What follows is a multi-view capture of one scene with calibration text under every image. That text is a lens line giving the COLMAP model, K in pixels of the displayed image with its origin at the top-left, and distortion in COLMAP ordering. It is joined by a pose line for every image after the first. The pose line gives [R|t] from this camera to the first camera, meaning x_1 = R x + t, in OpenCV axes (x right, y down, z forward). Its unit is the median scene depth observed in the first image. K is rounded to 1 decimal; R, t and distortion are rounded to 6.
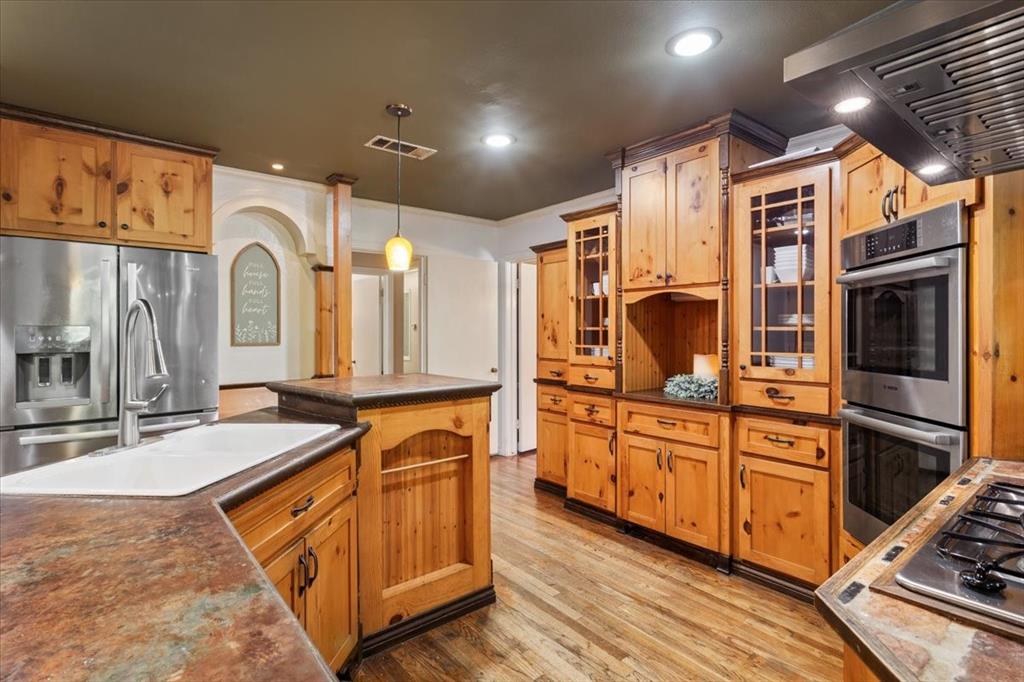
lens RADIAL K [[495.4, 0, 513.1], [0, 495.4, 332.8], [0, 0, 1]] dist [0.001344, 0.000813]
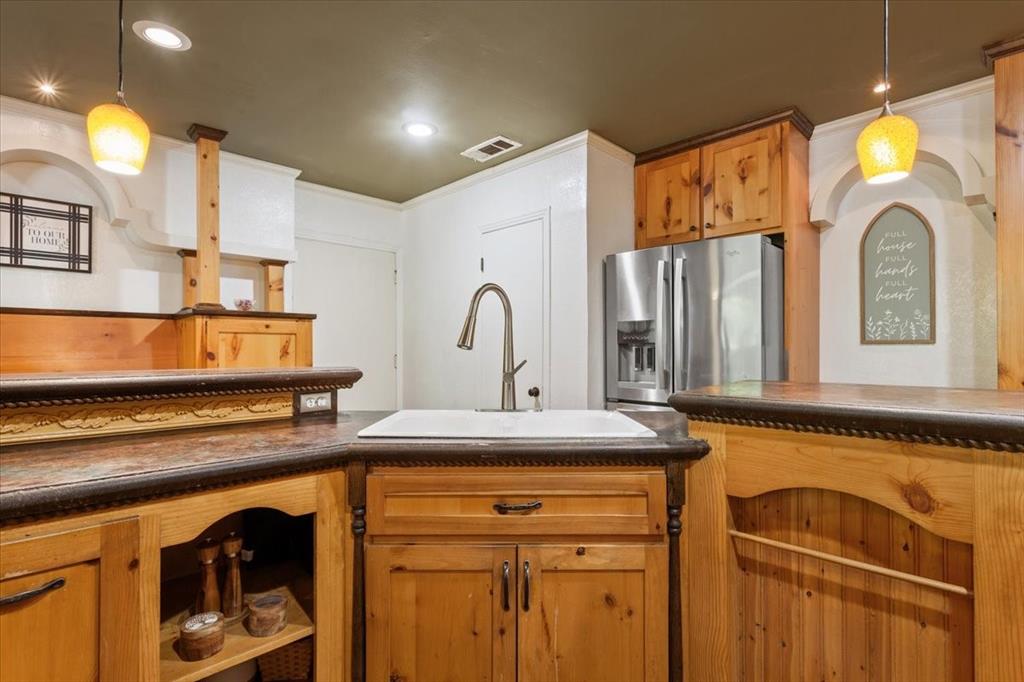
lens RADIAL K [[495.4, 0, 512.2], [0, 495.4, 347.2], [0, 0, 1]] dist [0.001344, 0.000813]
pose [[0.095289, -0.000494, -0.995450, 0.223705], [-0.002107, 0.999998, -0.000698, 0.045198], [0.995447, 0.002163, 0.095288, 0.505449]]
